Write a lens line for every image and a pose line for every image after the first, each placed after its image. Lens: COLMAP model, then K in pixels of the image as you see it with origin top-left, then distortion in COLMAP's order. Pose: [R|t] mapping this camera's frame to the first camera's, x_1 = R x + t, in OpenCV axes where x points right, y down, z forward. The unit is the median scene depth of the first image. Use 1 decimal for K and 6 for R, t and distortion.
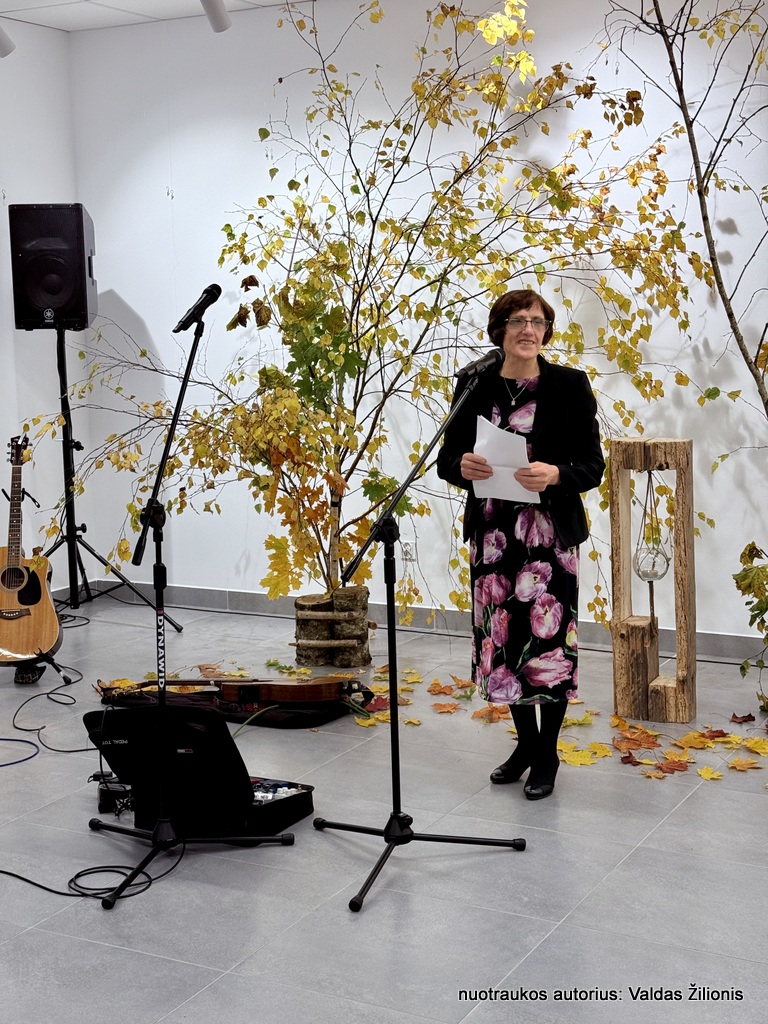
lens RADIAL K [[1514.9, 0, 361.1], [0, 1514.9, 490.8], [0, 0, 1]] dist [0.161484, -0.152055]
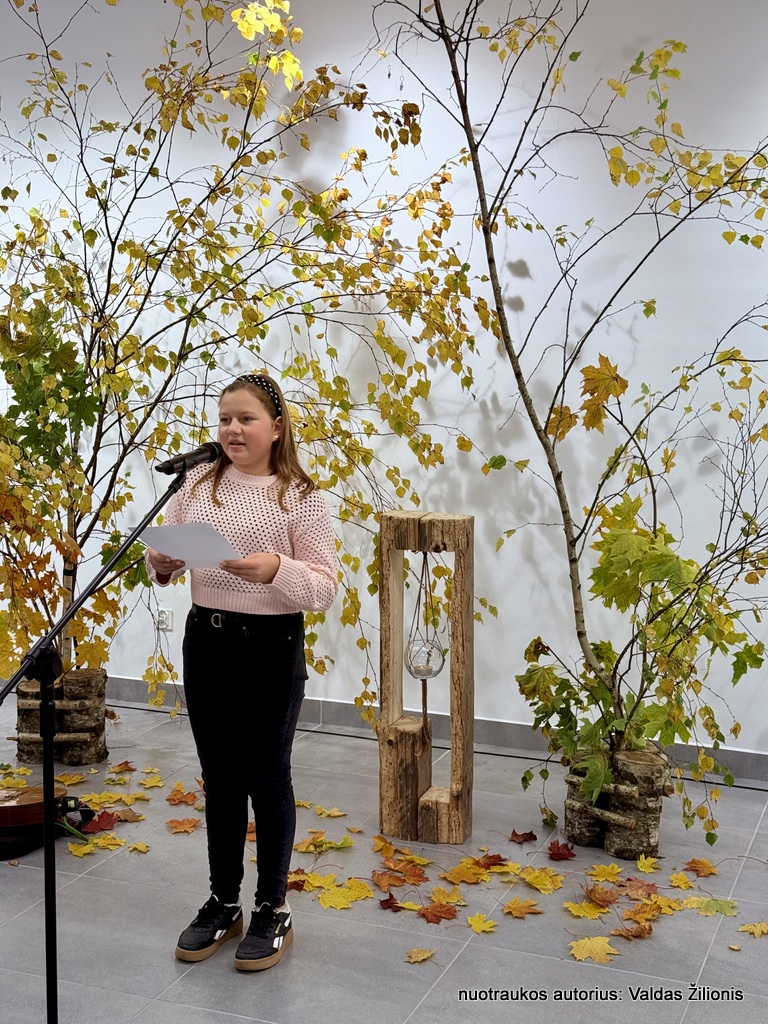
lens RADIAL K [[1442.9, 0, 385.1], [0, 1442.9, 522.0], [0, 0, 1]] dist [0.128033, -0.079469]
pose [[0.990387, 0.017920, 0.137156, 0.052536], [-0.019705, 0.999738, 0.011668, -0.036653], [-0.136911, -0.014258, 0.990481, 0.188027]]
